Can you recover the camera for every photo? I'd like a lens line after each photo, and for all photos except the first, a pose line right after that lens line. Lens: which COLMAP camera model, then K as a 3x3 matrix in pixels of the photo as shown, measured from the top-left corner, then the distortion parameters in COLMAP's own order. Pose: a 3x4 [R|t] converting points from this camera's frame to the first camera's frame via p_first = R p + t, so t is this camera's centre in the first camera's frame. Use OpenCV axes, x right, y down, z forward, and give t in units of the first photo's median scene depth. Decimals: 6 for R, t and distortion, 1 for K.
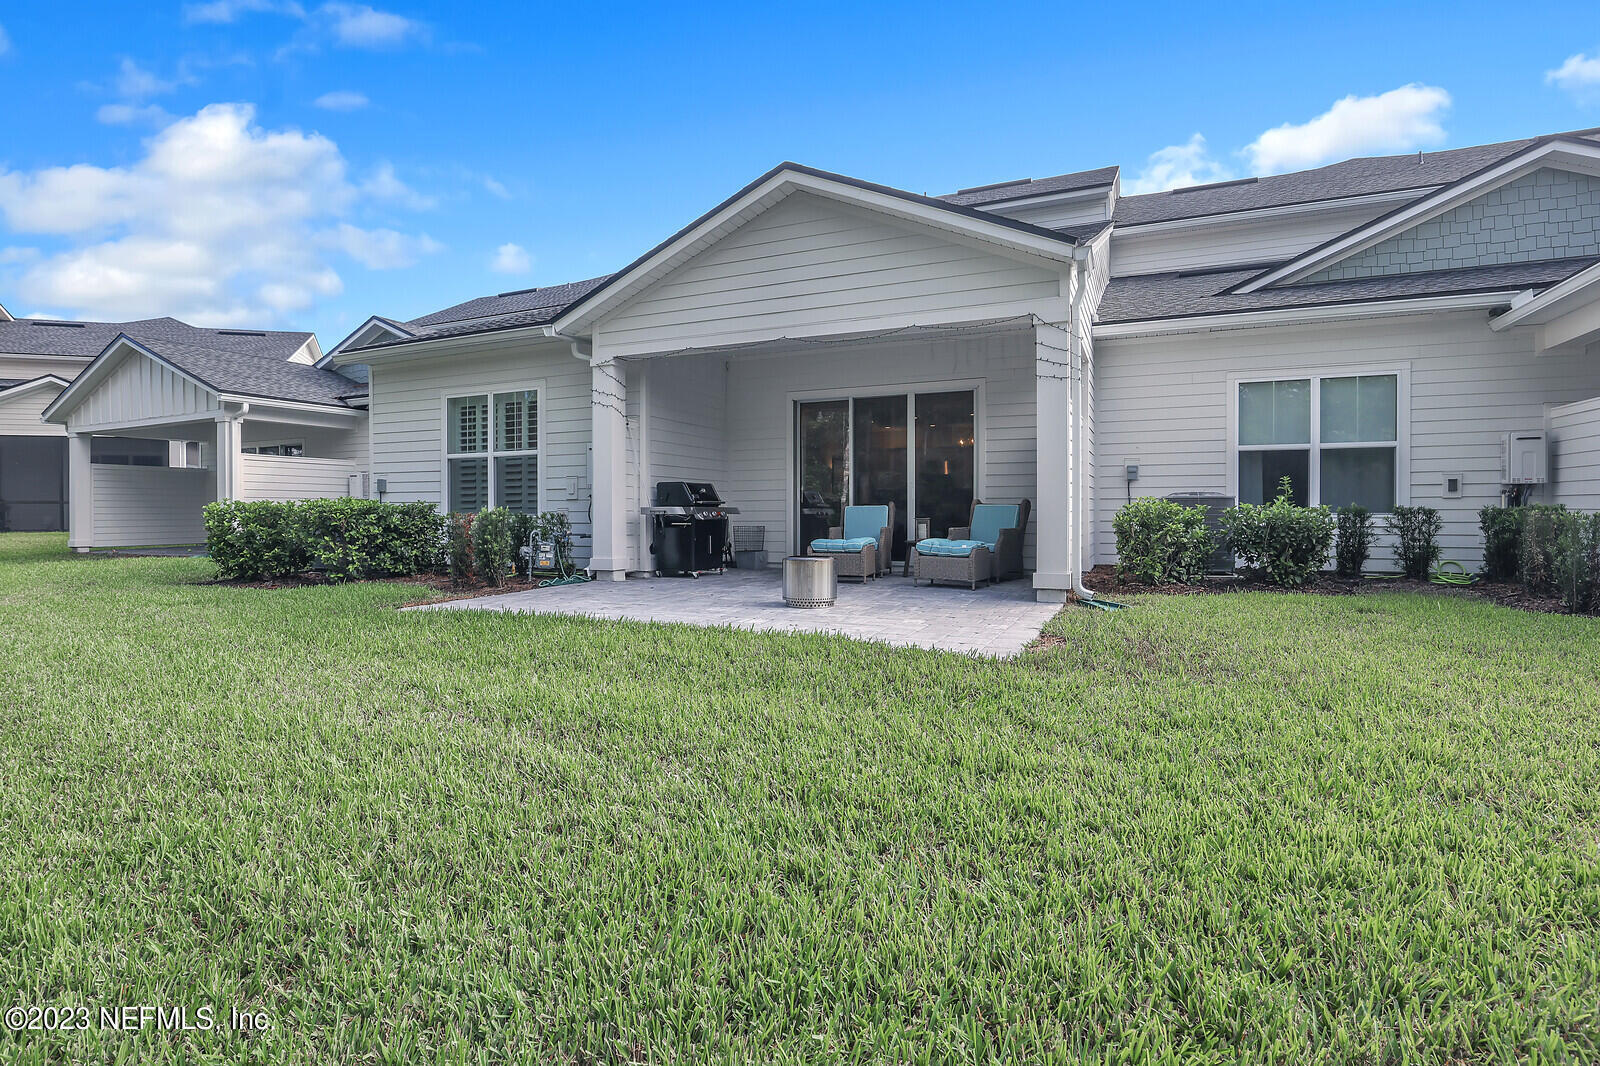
lens RADIAL K [[775.7, 0, 803.3], [0, 775.7, 516.9], [0, 0, 1]] dist [-0.022440, 0.000893]
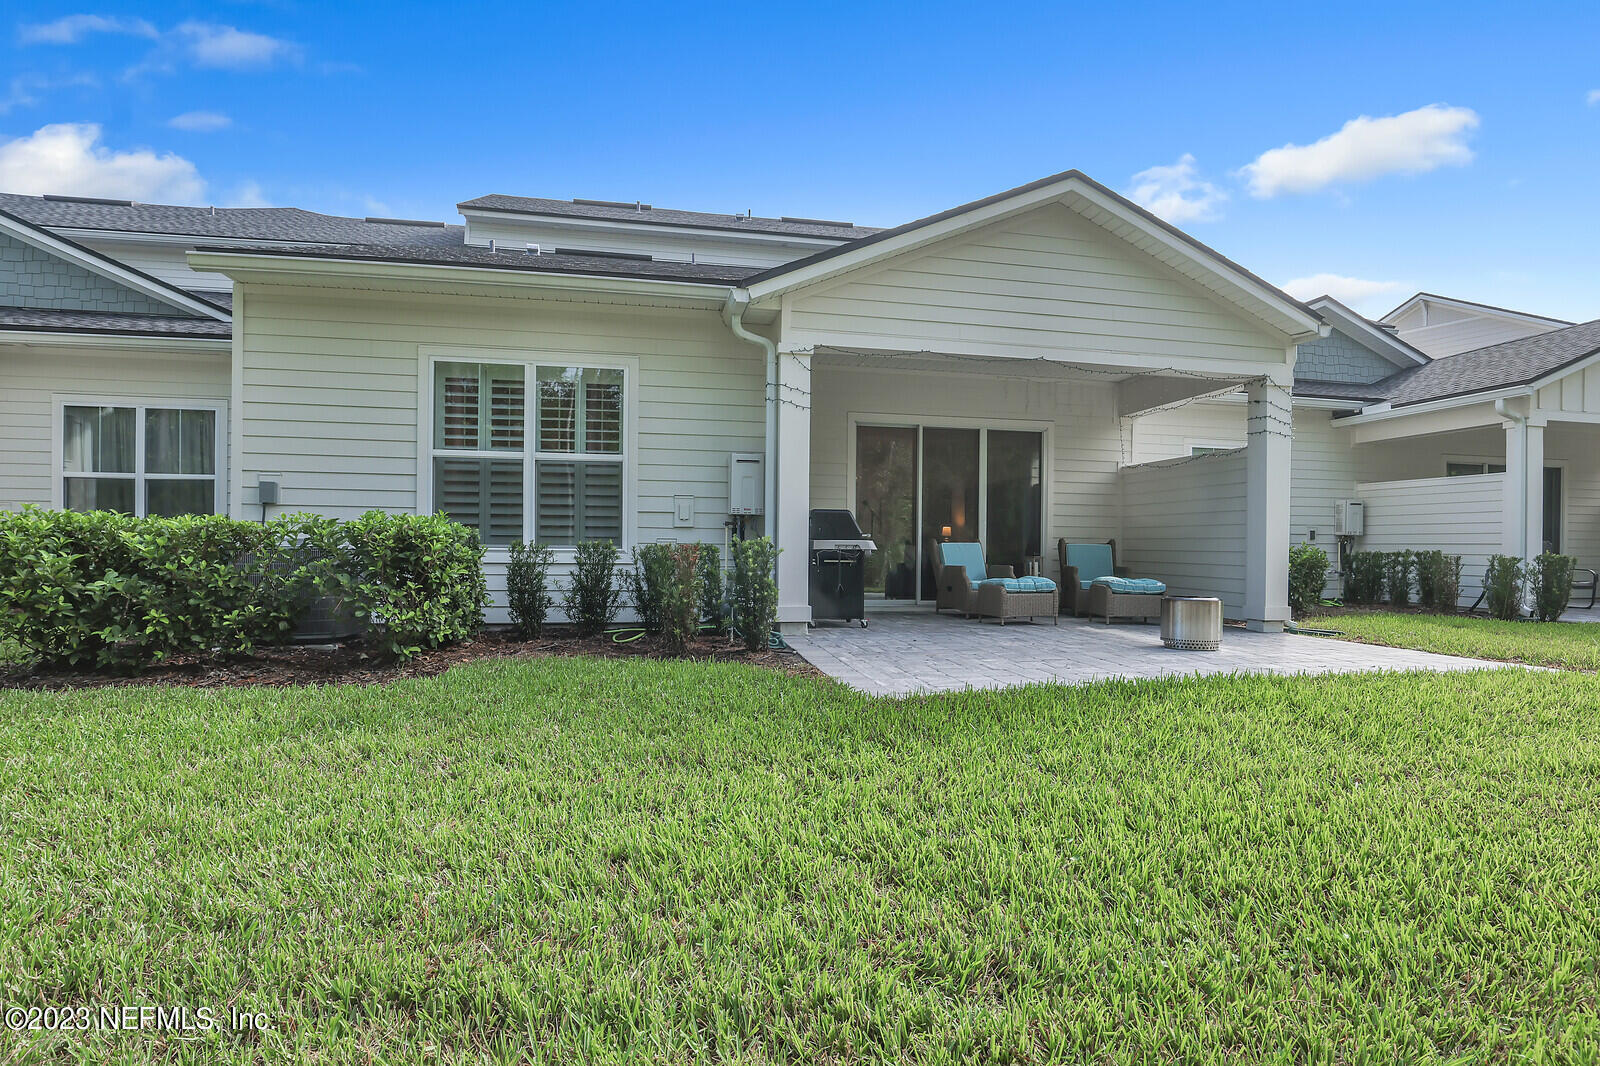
lens RADIAL K [[775.7, 0, 800.9], [0, 775.7, 550.4], [0, 0, 1]] dist [-0.022440, 0.000893]
pose [[0.818242, 0.010134, 0.574784, -0.618496], [-0.010490, 0.999941, -0.002698, 0.000367], [-0.574778, -0.003822, 0.818300, 0.329366]]
